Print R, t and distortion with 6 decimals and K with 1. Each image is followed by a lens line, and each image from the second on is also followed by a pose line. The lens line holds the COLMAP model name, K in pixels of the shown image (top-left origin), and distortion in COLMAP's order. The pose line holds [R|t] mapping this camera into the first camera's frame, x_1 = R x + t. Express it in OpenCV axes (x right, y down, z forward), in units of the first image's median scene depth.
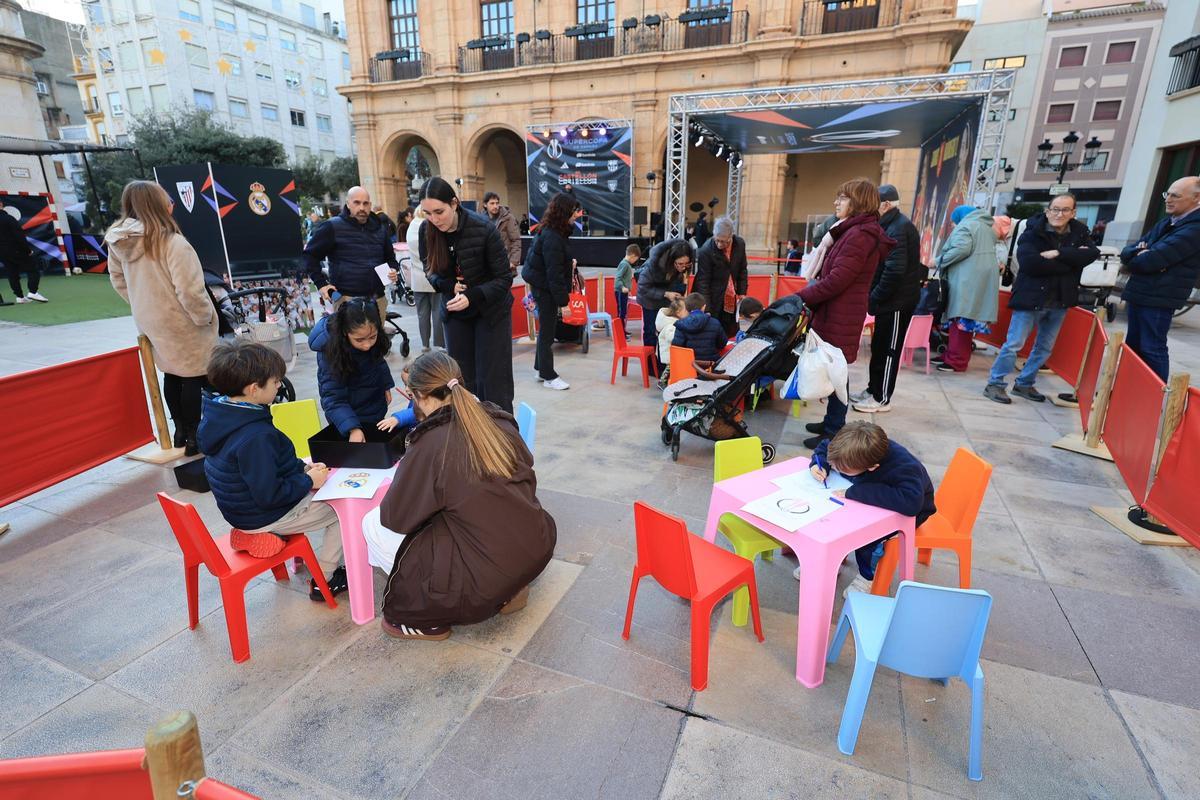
lens RADIAL K [[596.3, 0, 602.8], [0, 596.3, 407.0], [0, 0, 1]] dist [-0.000307, -0.001447]
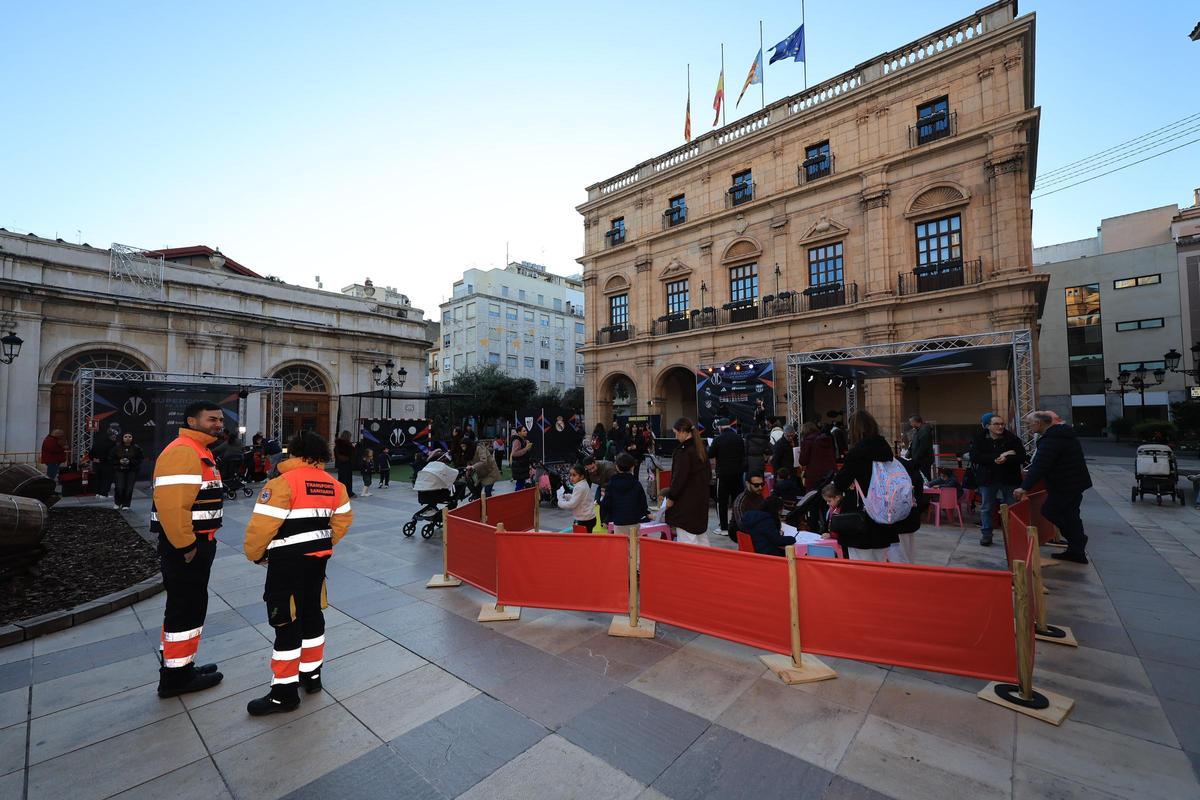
lens RADIAL K [[490.1, 0, 594.6], [0, 490.1, 406.5], [0, 0, 1]] dist [0.013820, -0.000422]
pose [[0.947046, -0.032470, -0.319452, 0.015532], [-0.076291, 0.943632, -0.322084, 0.029497], [0.311903, 0.329400, 0.891186, -0.113317]]
